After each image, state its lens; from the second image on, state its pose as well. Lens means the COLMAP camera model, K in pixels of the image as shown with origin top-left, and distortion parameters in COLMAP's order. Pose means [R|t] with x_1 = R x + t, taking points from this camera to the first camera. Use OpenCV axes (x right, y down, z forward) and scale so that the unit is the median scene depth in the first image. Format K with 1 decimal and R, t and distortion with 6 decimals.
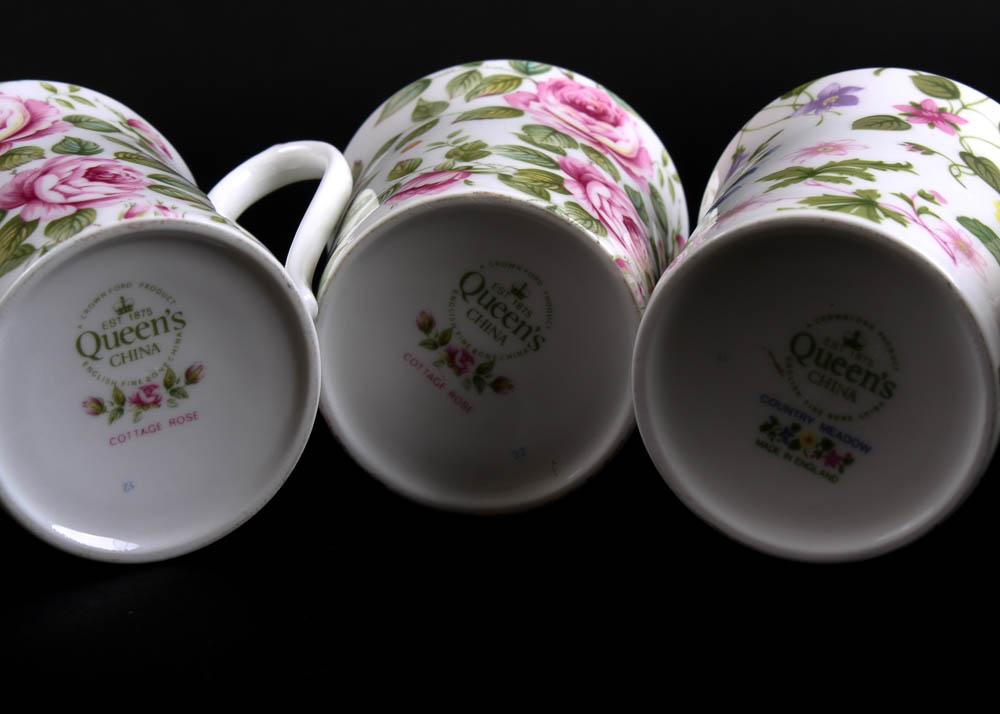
lens RADIAL K [[2454.1, 0, 508.5], [0, 2454.1, 356.8], [0, 0, 1]] dist [0.062771, 0.000000]
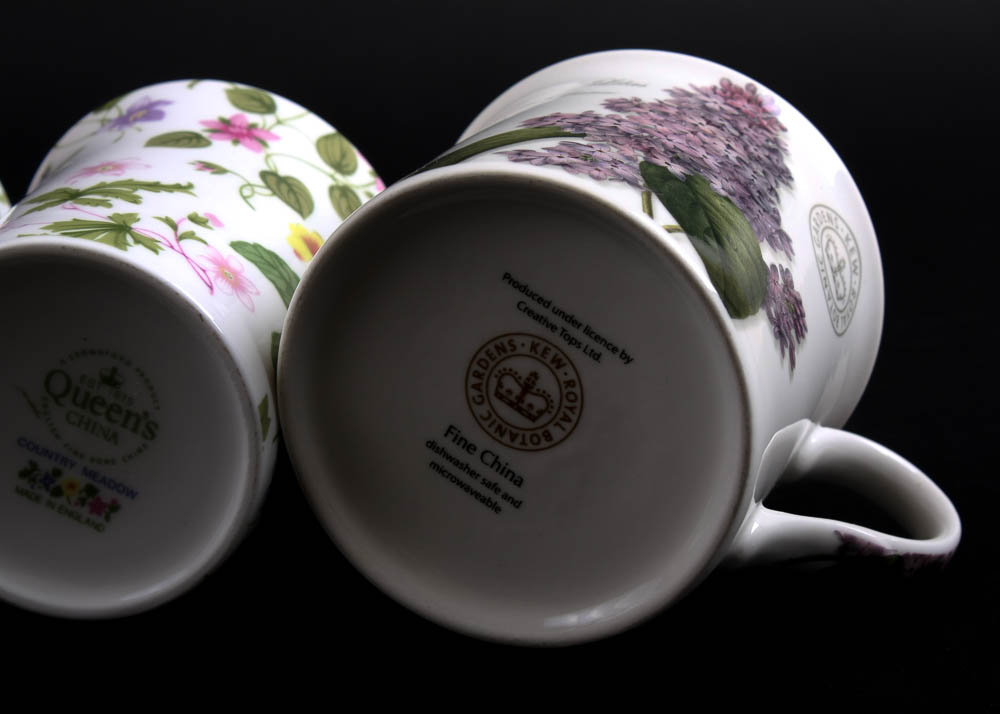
lens RADIAL K [[2454.1, 0, 508.5], [0, 2454.1, 353.4], [0, 0, 1]] dist [0.062771, 0.000000]
pose [[0.990781, -0.015385, 0.134596, 0.156048], [0.015932, 0.999869, -0.002986, -0.010071], [-0.134532, 0.005102, 0.990896, 0.065396]]
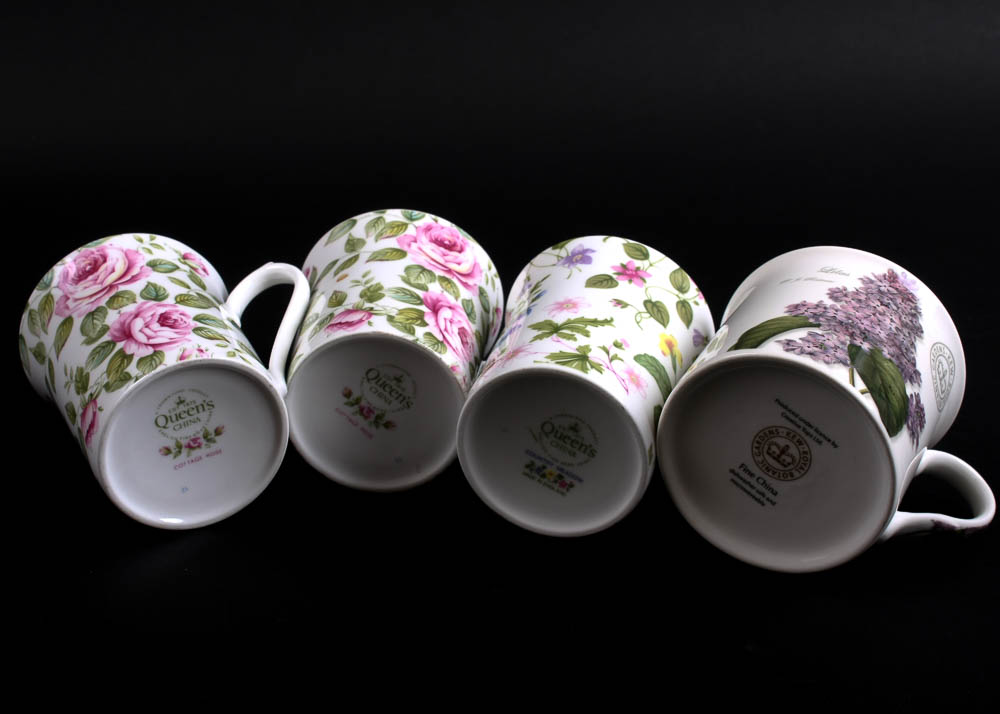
lens RADIAL K [[1650.8, 0, 504.0], [0, 1650.8, 355.1], [0, 0, 1]] dist [-0.039603, 0.000000]
pose [[0.999486, 0.014032, 0.028833, 0.047972], [-0.018784, 0.984956, 0.171782, -0.260678], [-0.025989, -0.172236, 0.984713, -0.208889]]
